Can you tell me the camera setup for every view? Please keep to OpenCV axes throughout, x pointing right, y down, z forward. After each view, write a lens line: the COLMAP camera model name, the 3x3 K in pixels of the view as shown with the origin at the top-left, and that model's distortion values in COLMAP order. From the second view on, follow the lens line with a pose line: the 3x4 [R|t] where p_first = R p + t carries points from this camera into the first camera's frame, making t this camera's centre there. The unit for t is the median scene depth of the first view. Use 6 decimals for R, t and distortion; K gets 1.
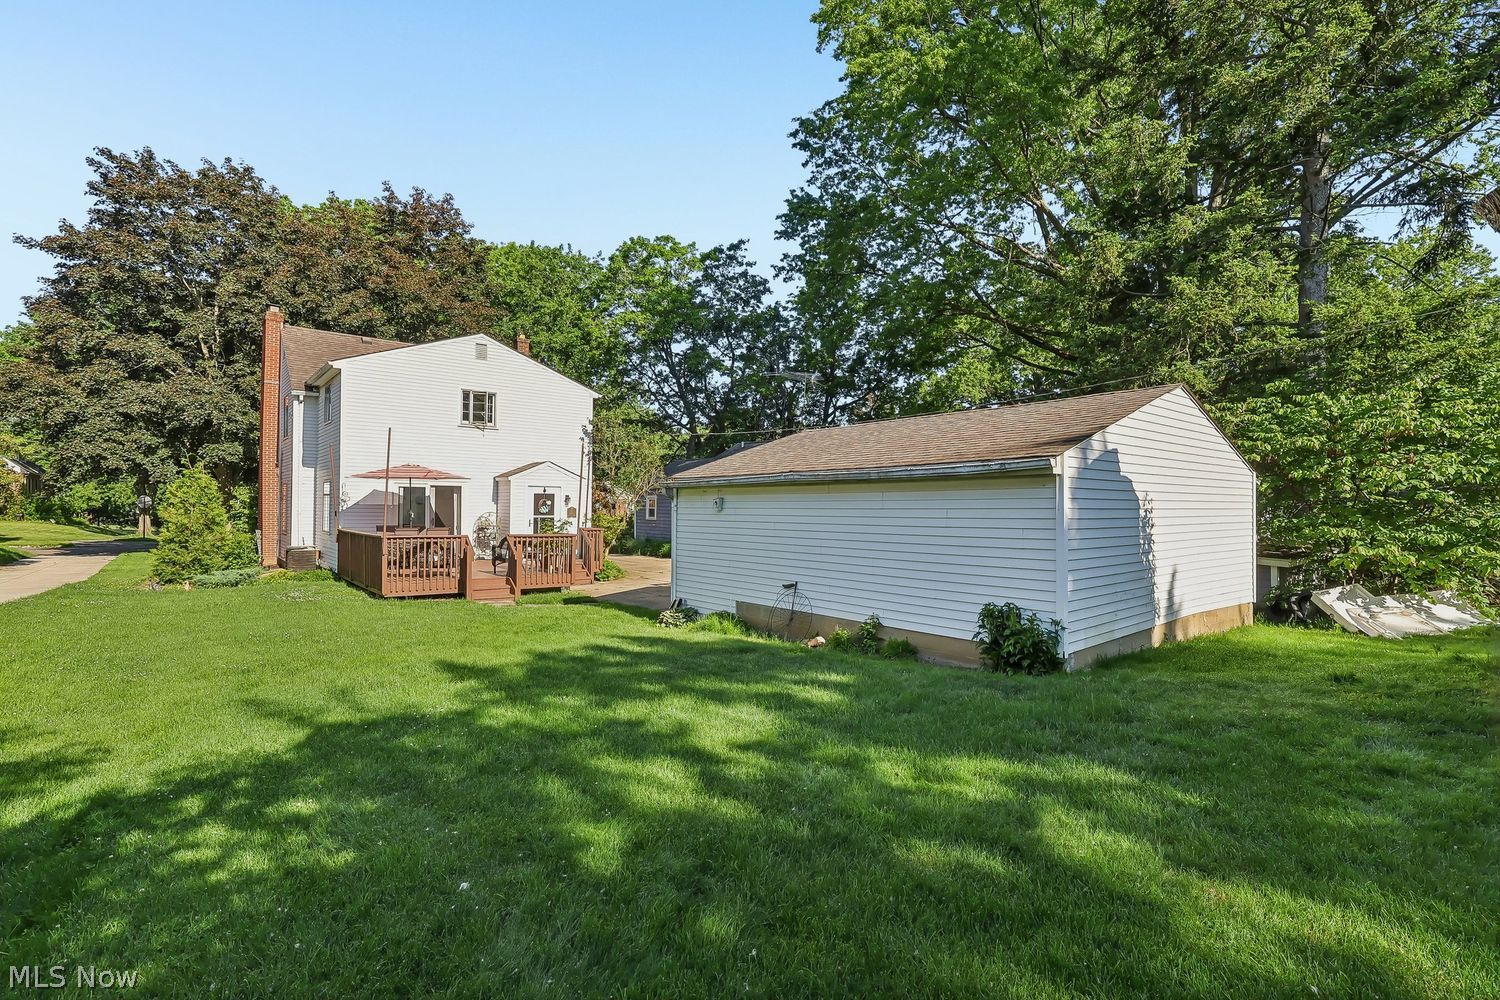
lens RADIAL K [[708.2, 0, 750.0], [0, 708.2, 500.0], [0, 0, 1]] dist [-0.000042, 0.000550]
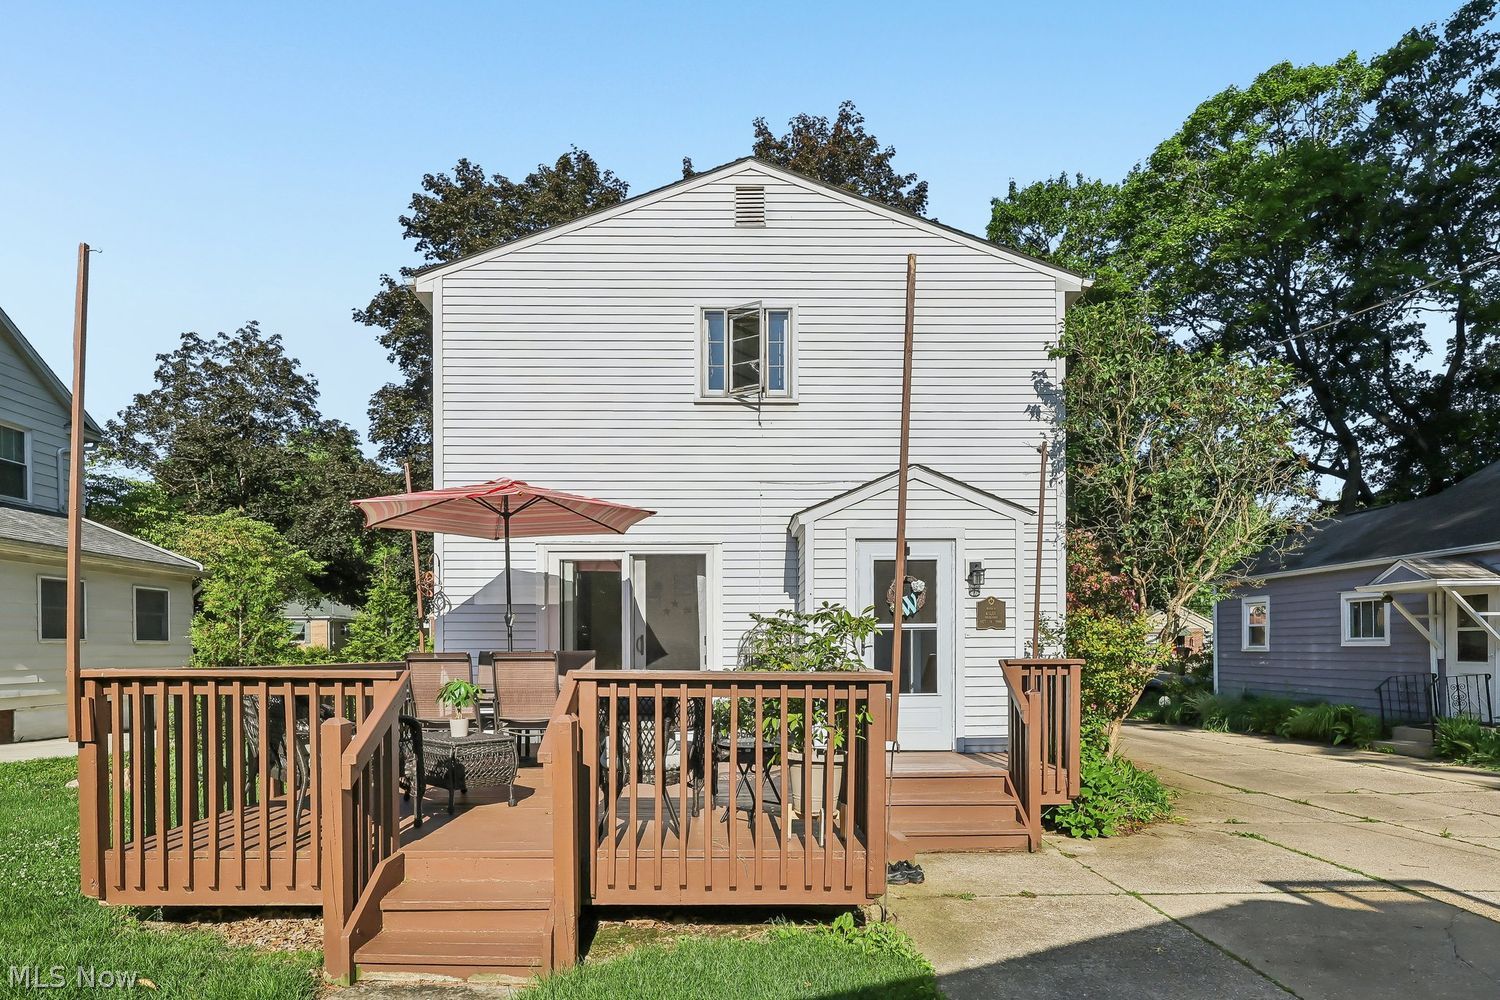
lens RADIAL K [[803.1, 0, 747.9], [0, 803.1, 655.0], [0, 0, 1]] dist [-0.002220, -0.002175]
pose [[0.768142, -0.008215, -0.640227, -0.093527], [0.018622, 0.999781, 0.009515, 0.030718], [0.640008, -0.019231, 0.768127, 0.615147]]
